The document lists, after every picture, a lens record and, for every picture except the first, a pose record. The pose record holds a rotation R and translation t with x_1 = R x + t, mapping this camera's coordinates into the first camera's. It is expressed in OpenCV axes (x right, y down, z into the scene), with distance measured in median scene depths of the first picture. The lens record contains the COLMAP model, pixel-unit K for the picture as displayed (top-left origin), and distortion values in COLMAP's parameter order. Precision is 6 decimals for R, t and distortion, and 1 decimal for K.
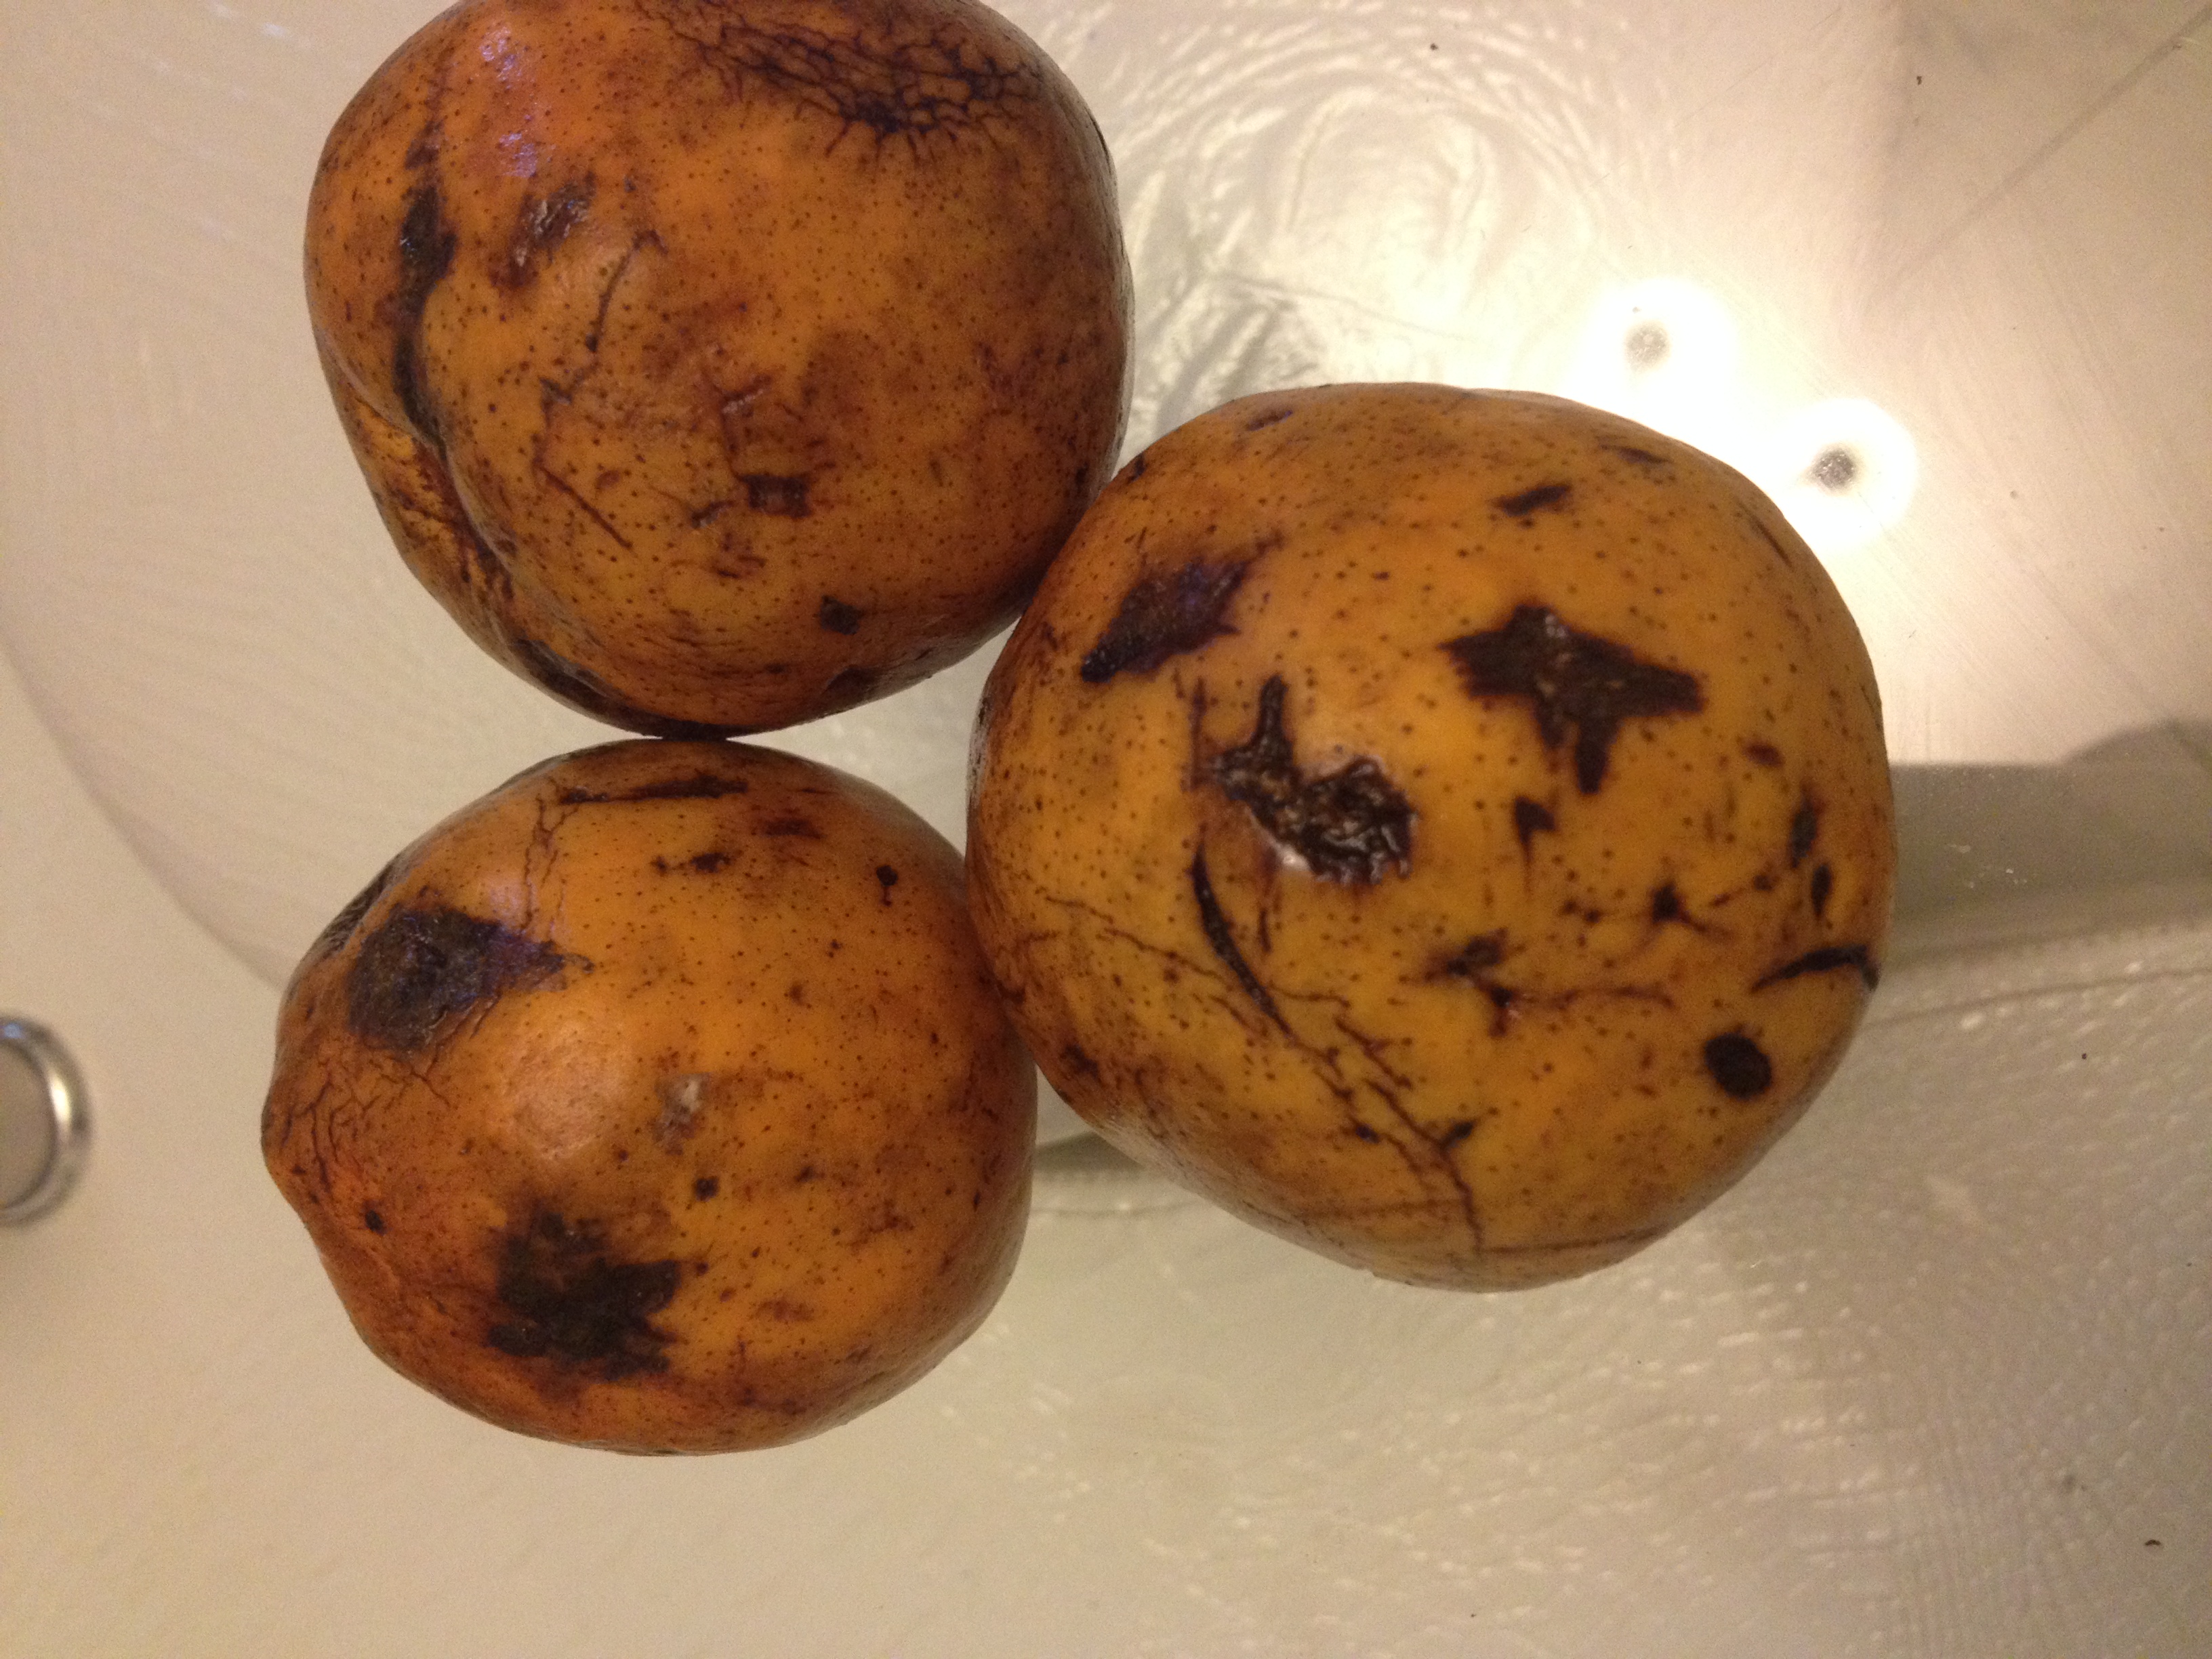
lens RADIAL K [[2281.5, 0, 1089.4], [0, 2281.5, 837.2], [0, 0, 1]] dist [0.263659, -0.943985]
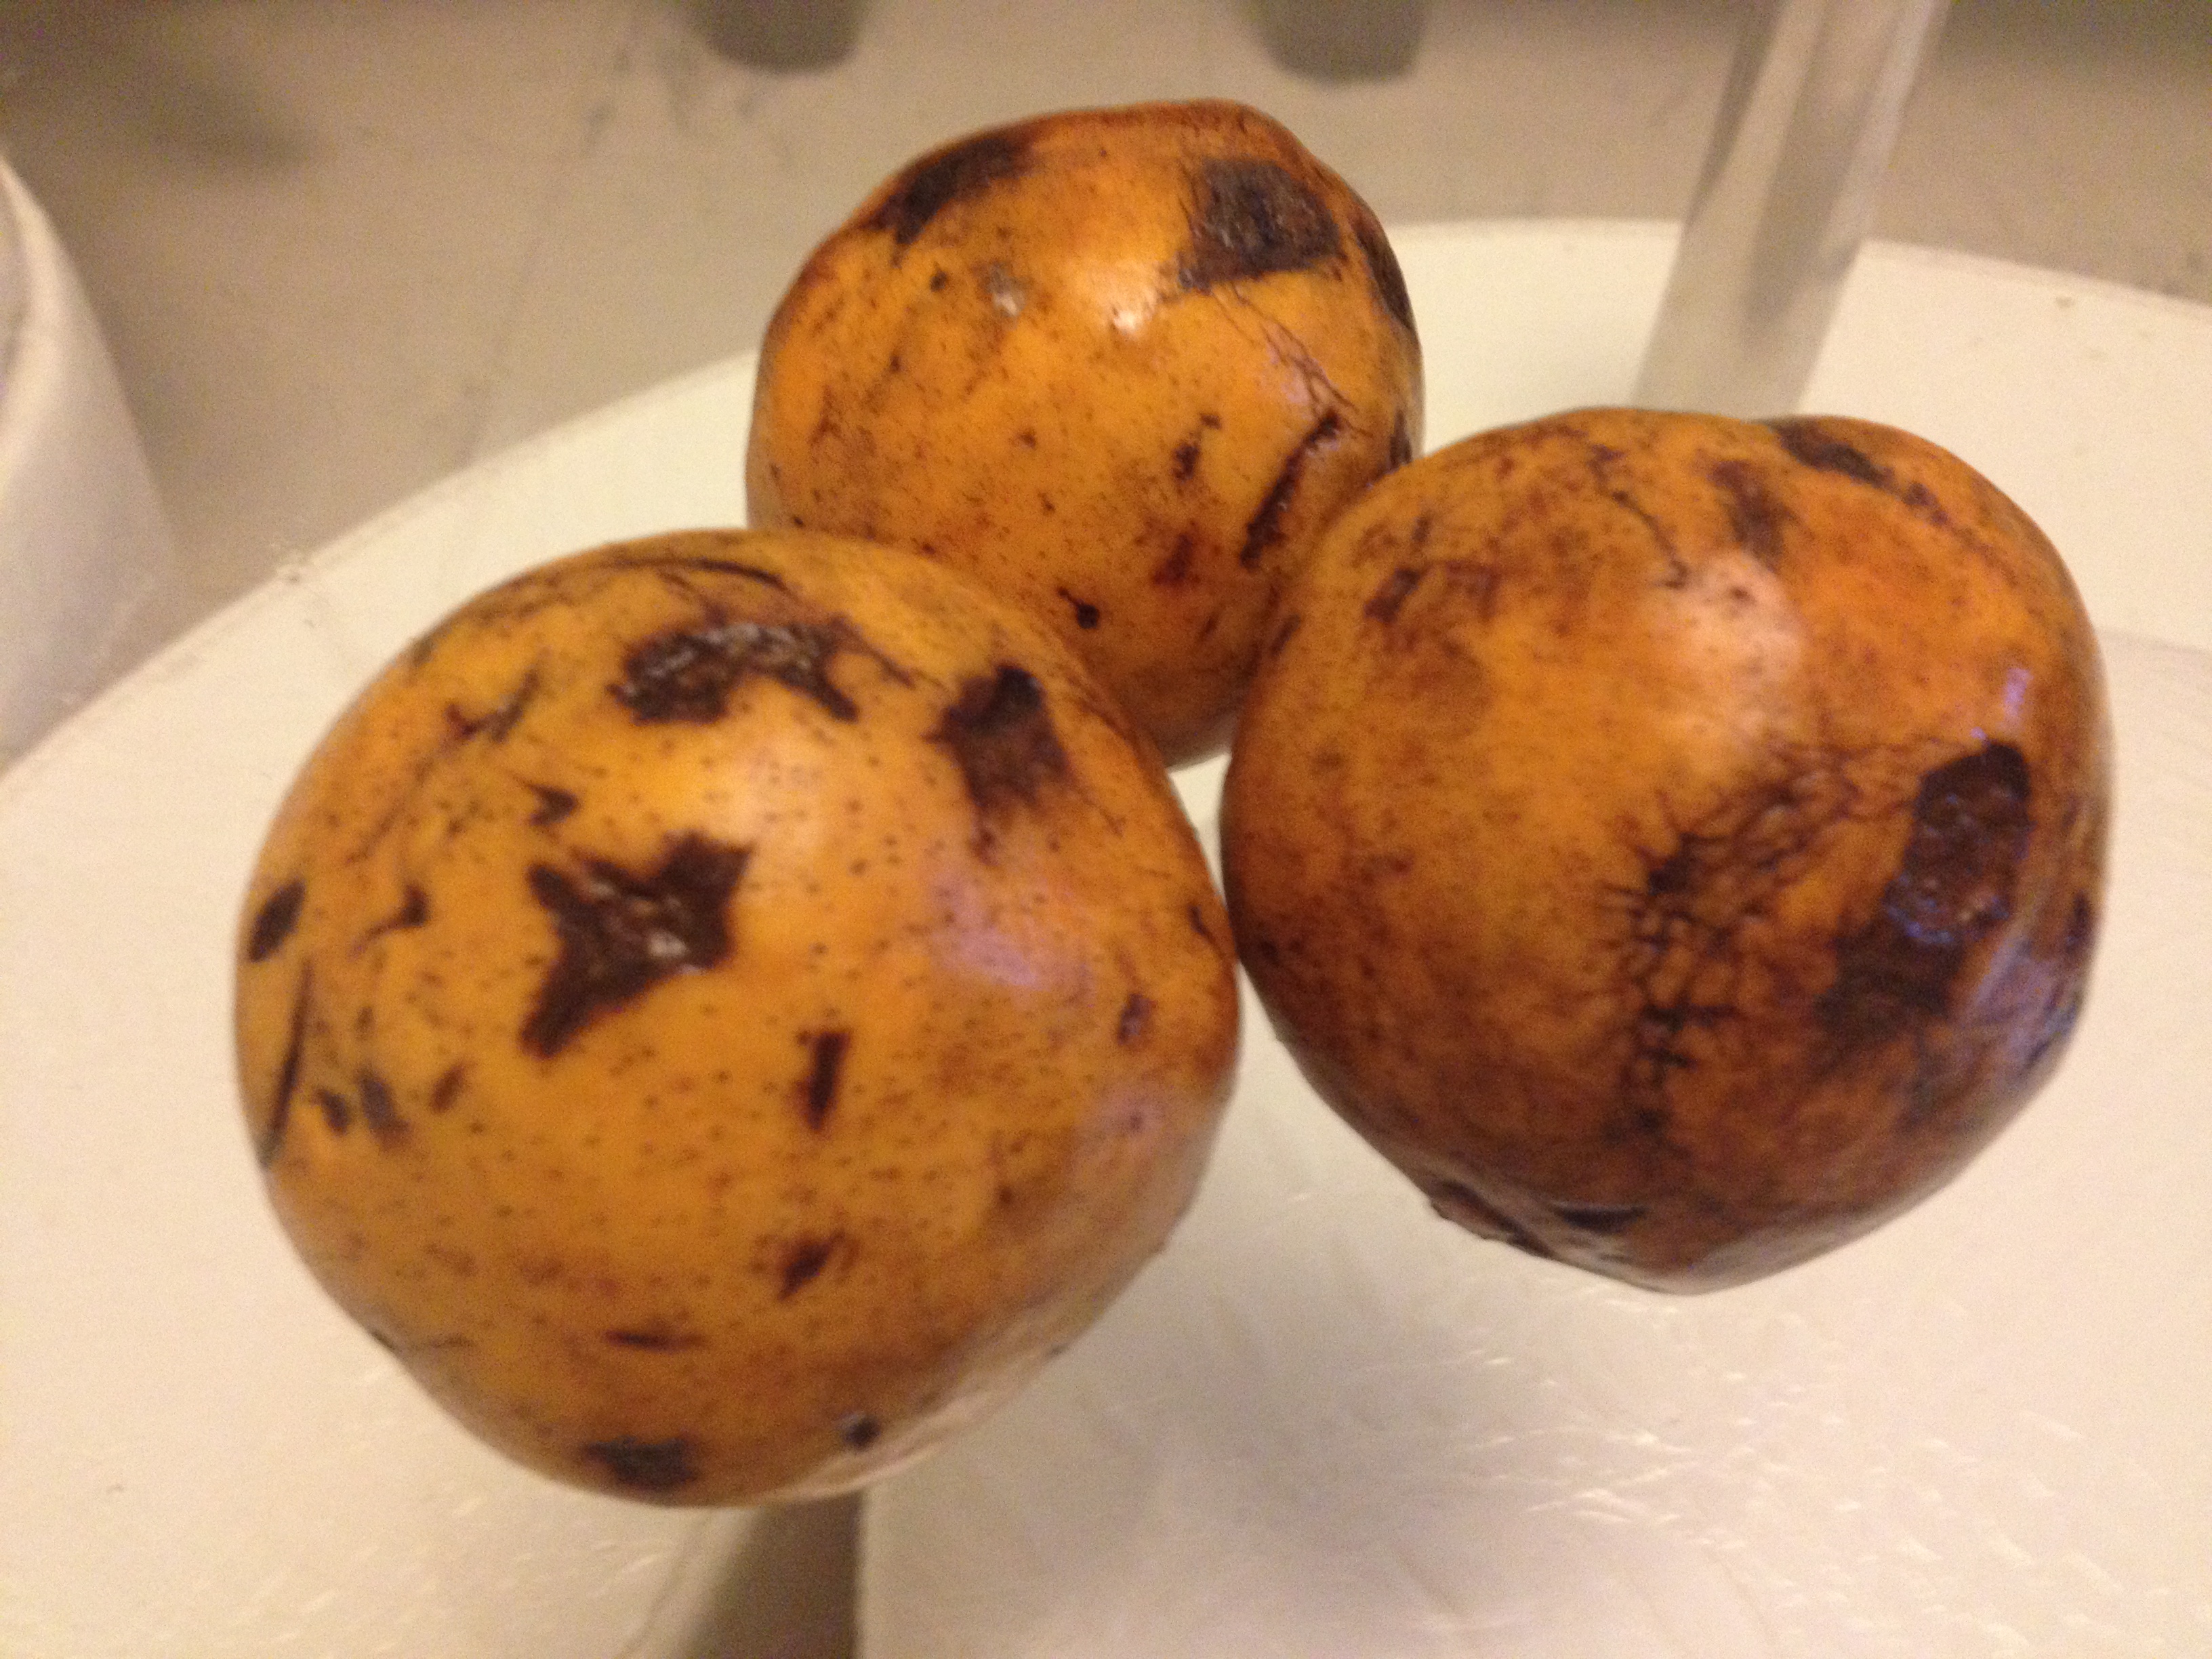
lens RADIAL K [[2281.5, 0, 1089.4], [0, 2281.5, 837.2], [0, 0, 1]] dist [0.263659, -0.943985]
pose [[-0.639278, 0.722904, -0.262172, 0.273470], [-0.745713, -0.499570, 0.440843, -0.530303], [0.187714, 0.477326, 0.858442, 0.198643]]
